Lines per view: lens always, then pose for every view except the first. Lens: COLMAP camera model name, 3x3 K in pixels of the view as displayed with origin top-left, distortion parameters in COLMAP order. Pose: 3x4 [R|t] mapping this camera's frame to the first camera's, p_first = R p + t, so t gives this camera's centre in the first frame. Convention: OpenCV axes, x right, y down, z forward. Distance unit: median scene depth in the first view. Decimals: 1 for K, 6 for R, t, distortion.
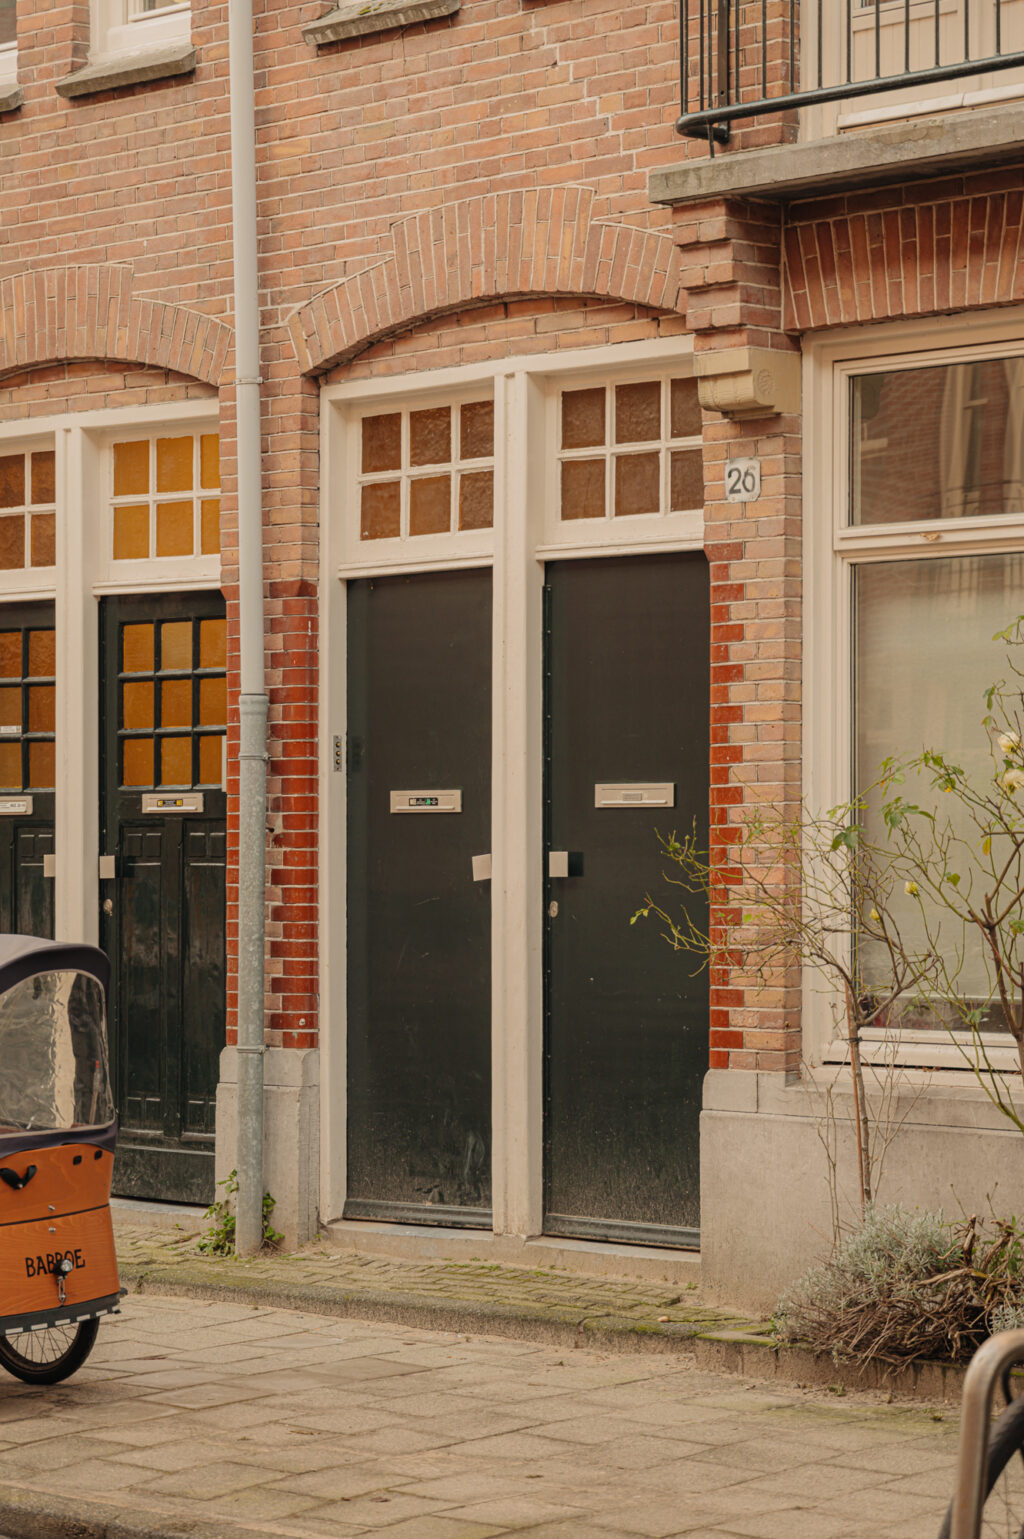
lens RADIAL K [[3717.3, 0, 512.0], [0, 3717.3, 769.5], [0, 0, 1]] dist [0.240407, 0.086778]
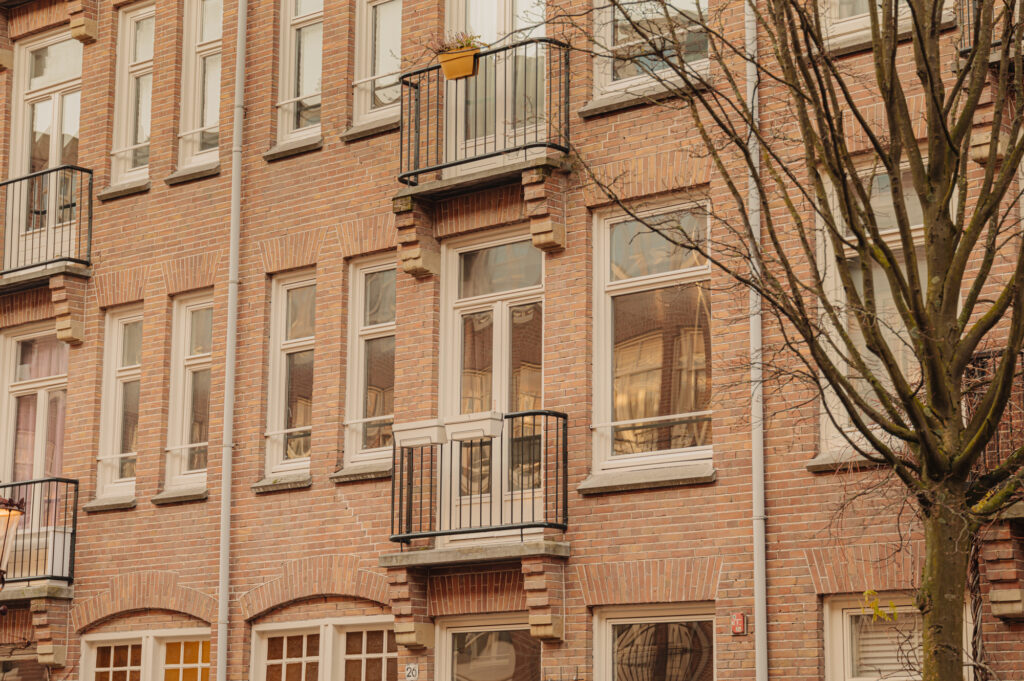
lens RADIAL K [[2160.6, 0, 512.0], [0, 2160.6, 340.5], [0, 0, 1]] dist [0.064435, 0.289229]
pose [[0.997505, 0.026316, 0.065504, 0.023874], [-0.013528, 0.981981, -0.188495, -0.018619], [-0.069284, 0.187139, 0.979887, -0.500427]]
